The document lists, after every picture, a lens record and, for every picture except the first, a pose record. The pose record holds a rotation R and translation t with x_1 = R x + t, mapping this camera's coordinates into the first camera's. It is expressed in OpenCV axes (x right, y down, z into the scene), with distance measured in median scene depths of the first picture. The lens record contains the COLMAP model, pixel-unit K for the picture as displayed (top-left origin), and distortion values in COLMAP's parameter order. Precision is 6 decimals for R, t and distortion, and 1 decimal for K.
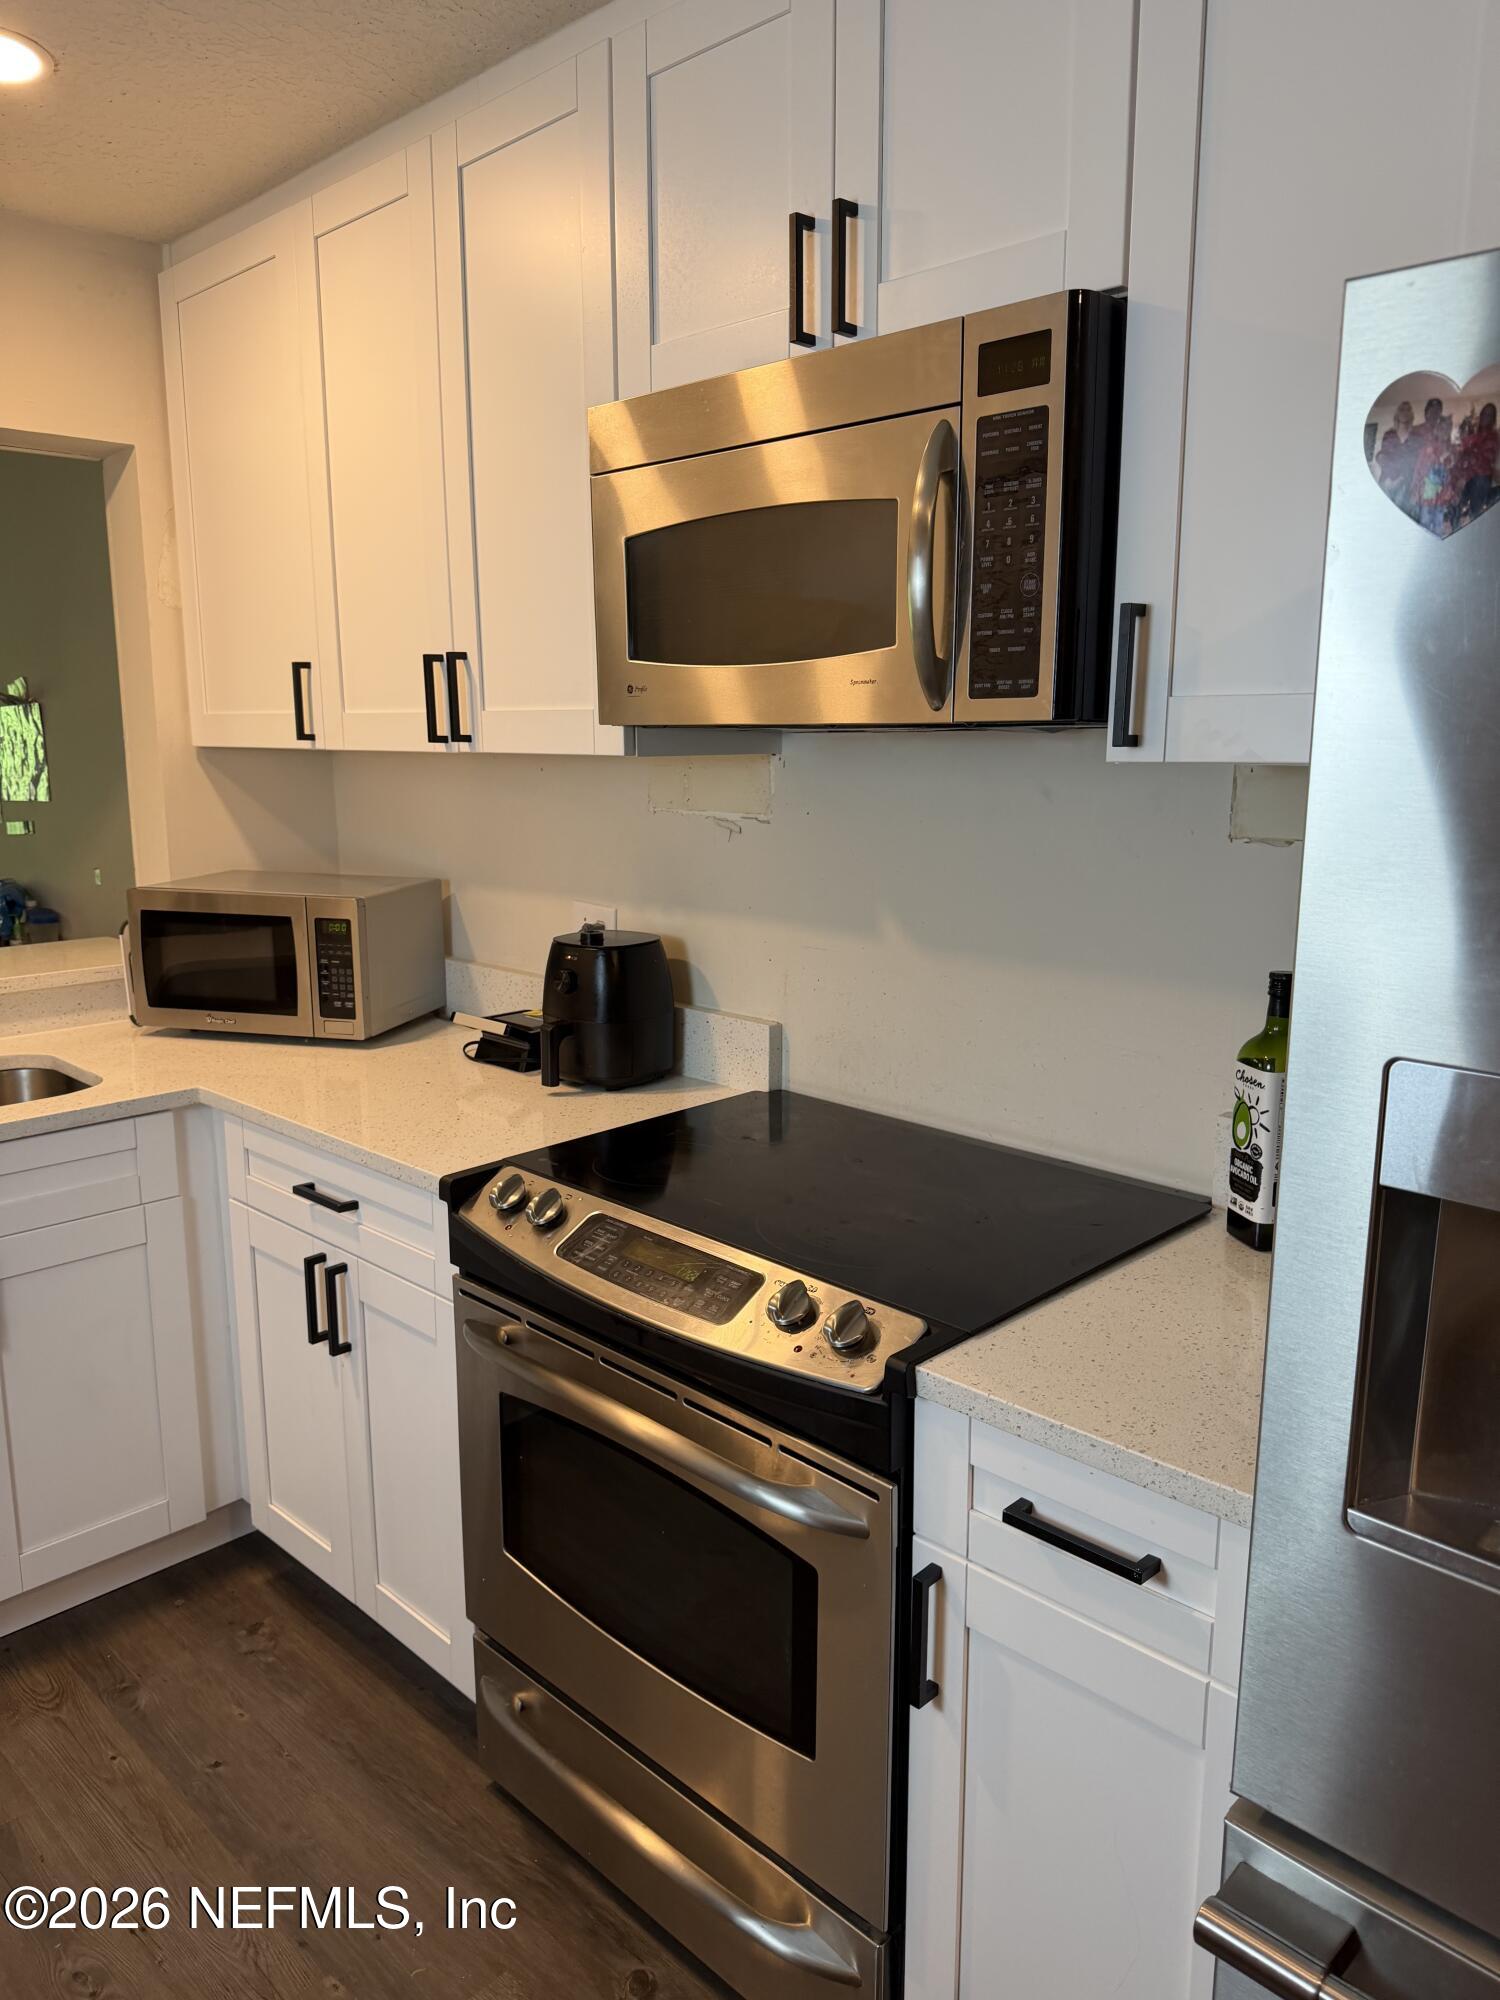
lens RADIAL K [[1431.9, 0, 736.8], [0, 1431.9, 1014.0], [0, 0, 1]] dist [0.034985, -0.042530]
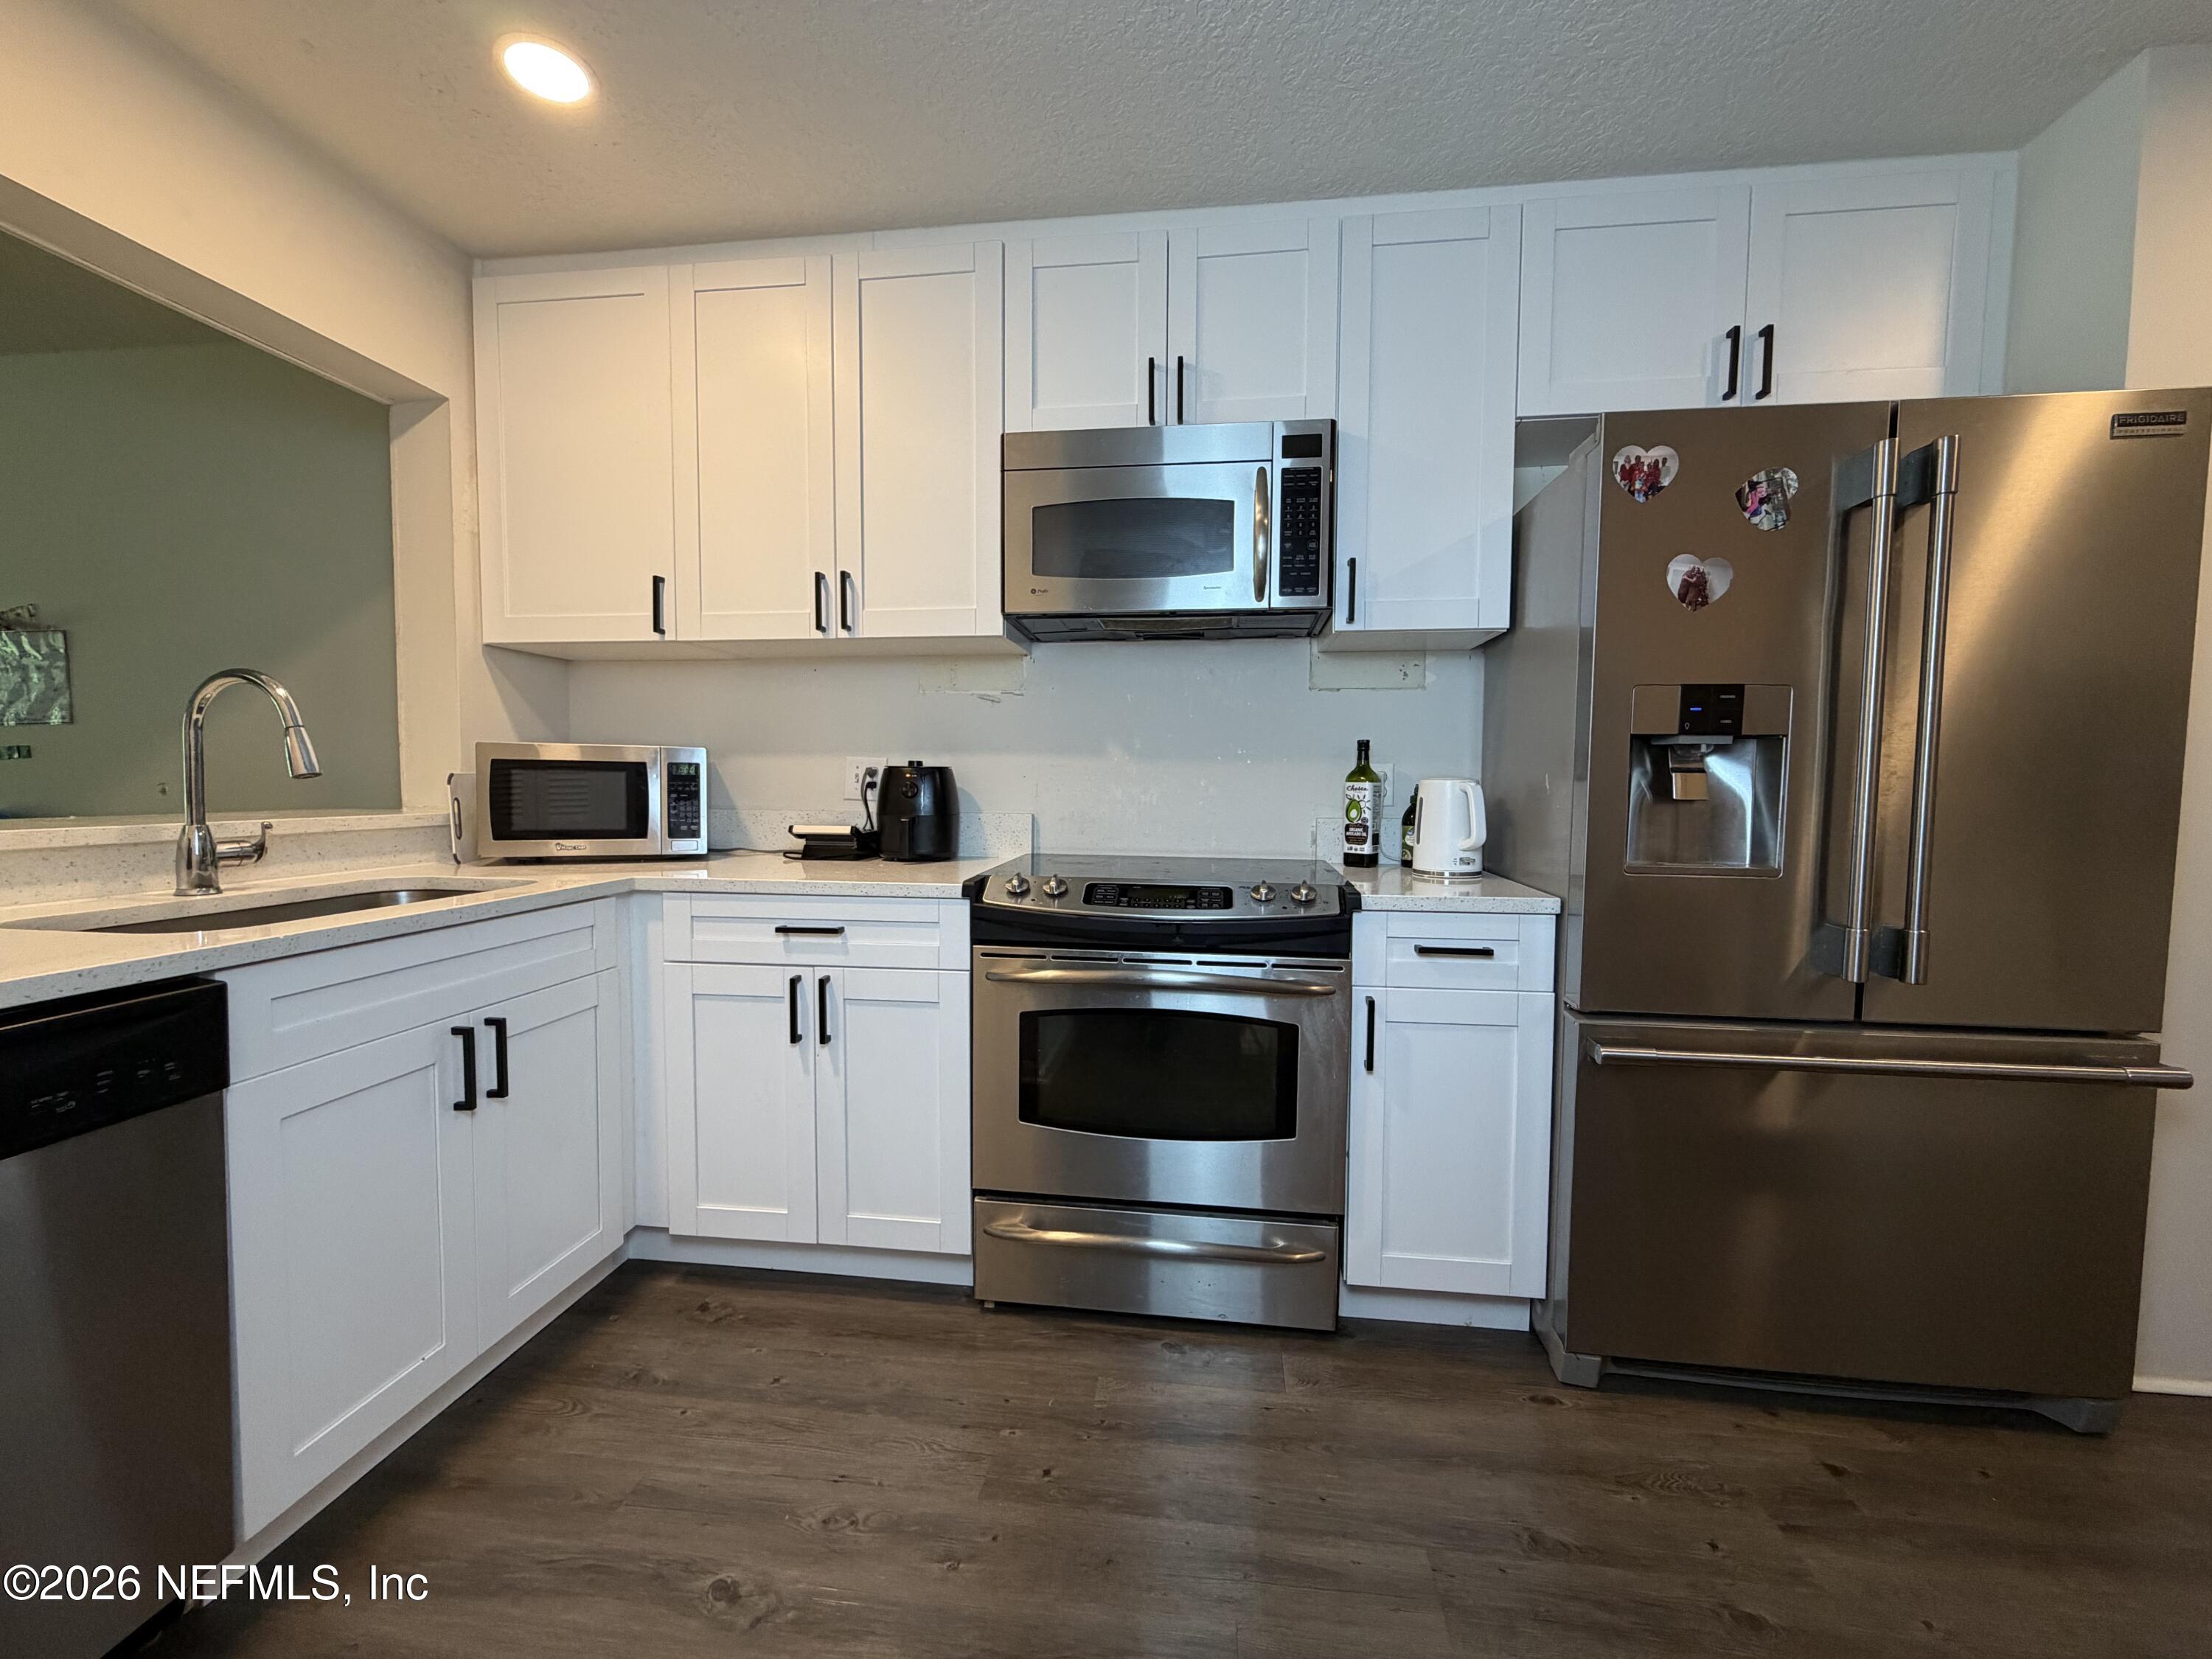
lens RADIAL K [[892.5, 0, 1111.0], [0, 892.5, 826.5], [0, 0, 1]] dist [0.003402, 0.000282]
pose [[0.785279, -0.025959, 0.618597, -0.645532], [0.114469, 0.987984, -0.103852, 0.166352], [-0.608468, 0.152363, 0.778815, 0.146073]]
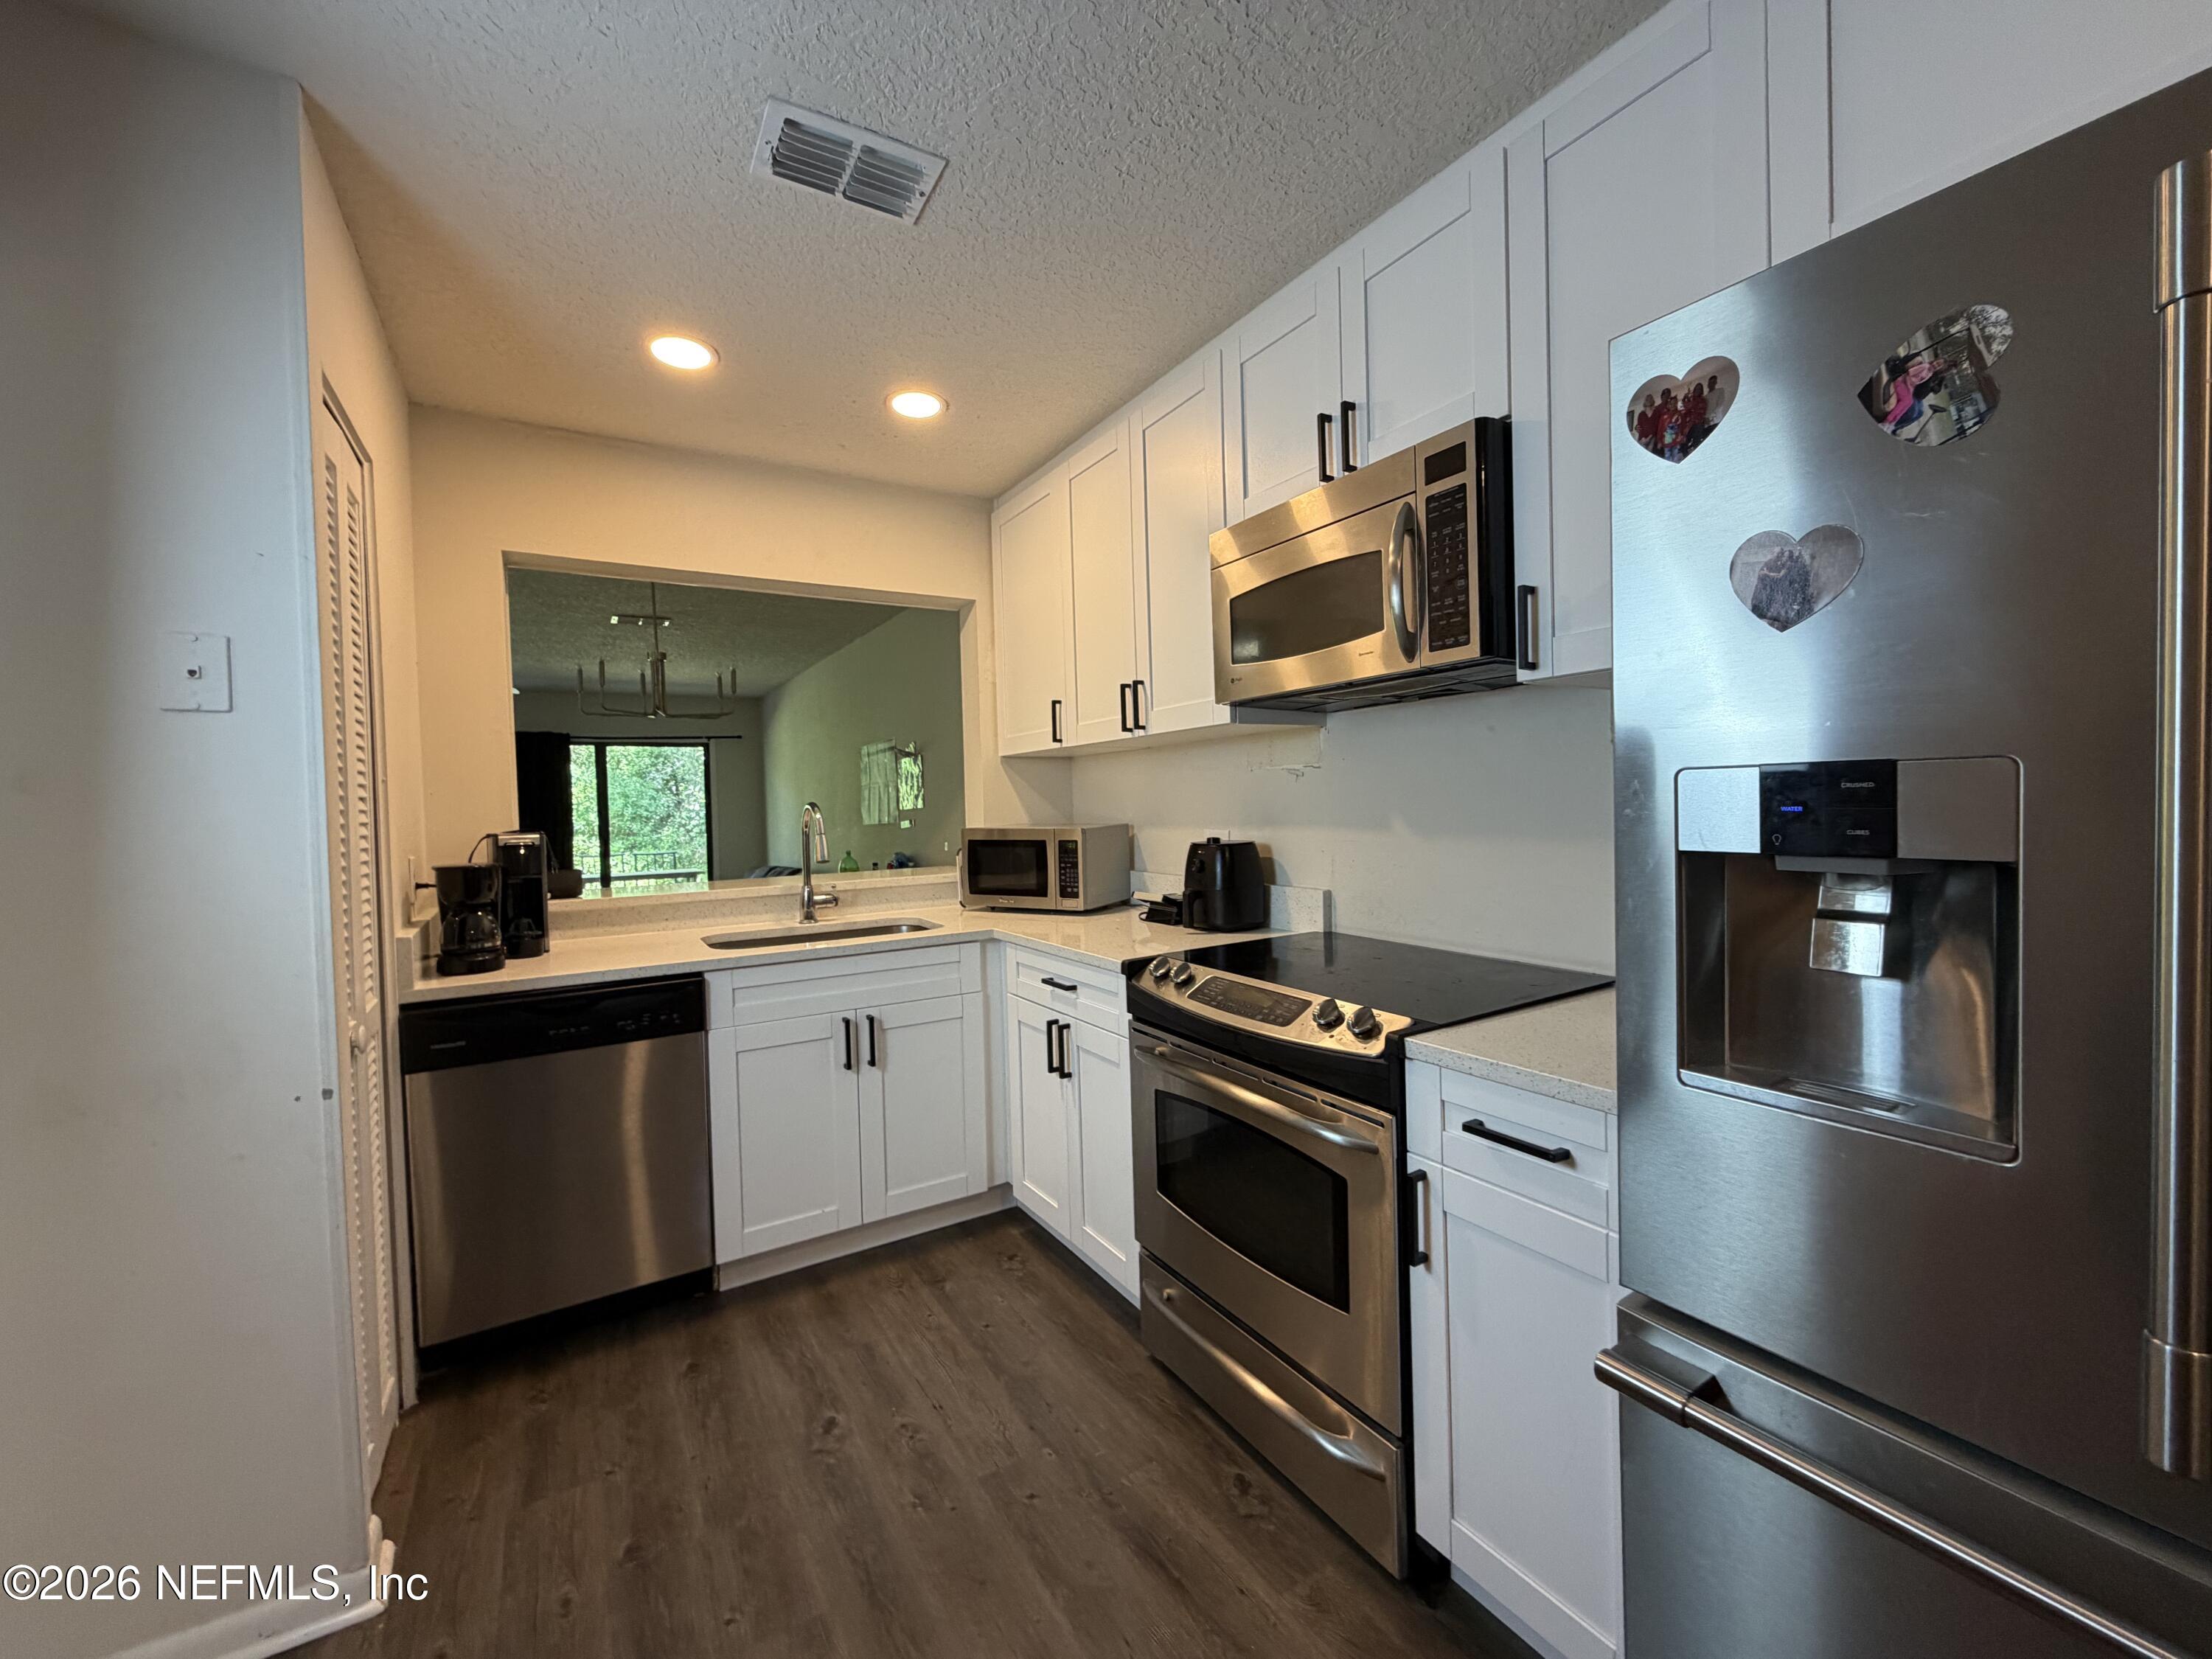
lens RADIAL K [[892.5, 0, 1104.6], [0, 892.5, 827.8], [0, 0, 1]] dist [0.003402, 0.000282]
pose [[0.971576, -0.018186, -0.236030, 0.026728], [-0.021081, 0.986438, -0.162777, 0.126520], [0.235789, 0.163126, 0.958015, -0.054286]]
